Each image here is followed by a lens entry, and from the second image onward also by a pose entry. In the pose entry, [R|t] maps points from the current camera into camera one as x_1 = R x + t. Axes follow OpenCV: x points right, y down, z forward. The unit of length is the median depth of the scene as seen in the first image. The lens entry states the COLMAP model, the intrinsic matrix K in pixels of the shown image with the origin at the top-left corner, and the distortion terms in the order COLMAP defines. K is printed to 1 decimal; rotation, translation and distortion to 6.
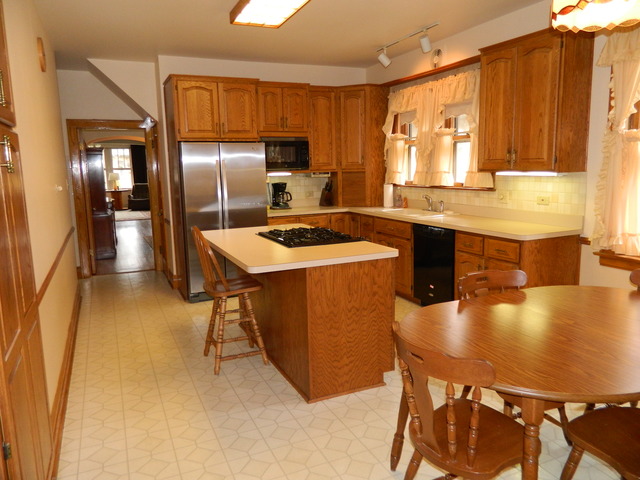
lens RADIAL K [[475.8, 0, 316.9], [0, 475.8, 236.3], [0, 0, 1]] dist [0.010030, -0.010391]
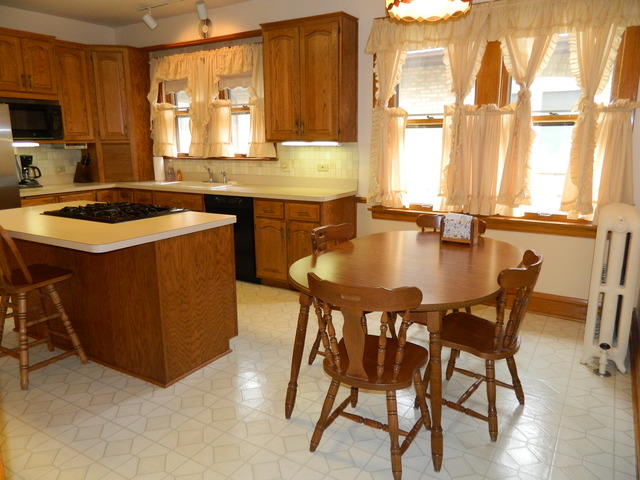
lens RADIAL K [[475.8, 0, 316.9], [0, 475.8, 236.3], [0, 0, 1]] dist [0.010030, -0.010391]
pose [[0.828848, -0.096815, 0.551033, -0.165254], [0.073000, 0.995208, 0.065050, 0.012497], [-0.554690, -0.013691, 0.831944, 0.045735]]
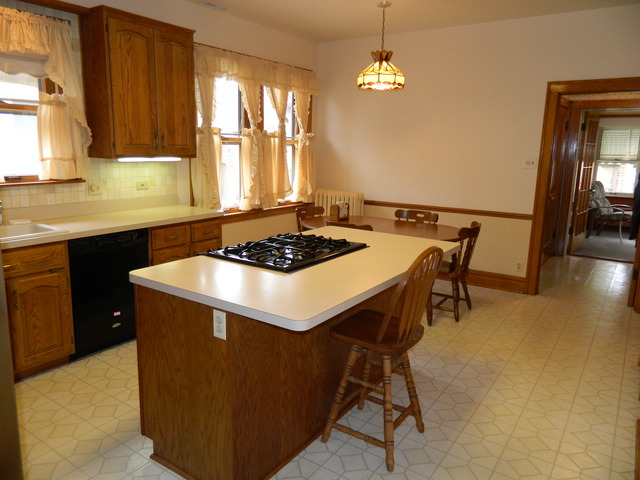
lens RADIAL K [[475.8, 0, 316.9], [0, 475.8, 236.3], [0, 0, 1]] dist [0.010030, -0.010391]
pose [[-0.515067, -0.149448, 0.844021, -0.532394], [0.120187, 0.962363, 0.243746, -0.155331], [-0.848682, 0.226986, -0.477720, 1.064661]]
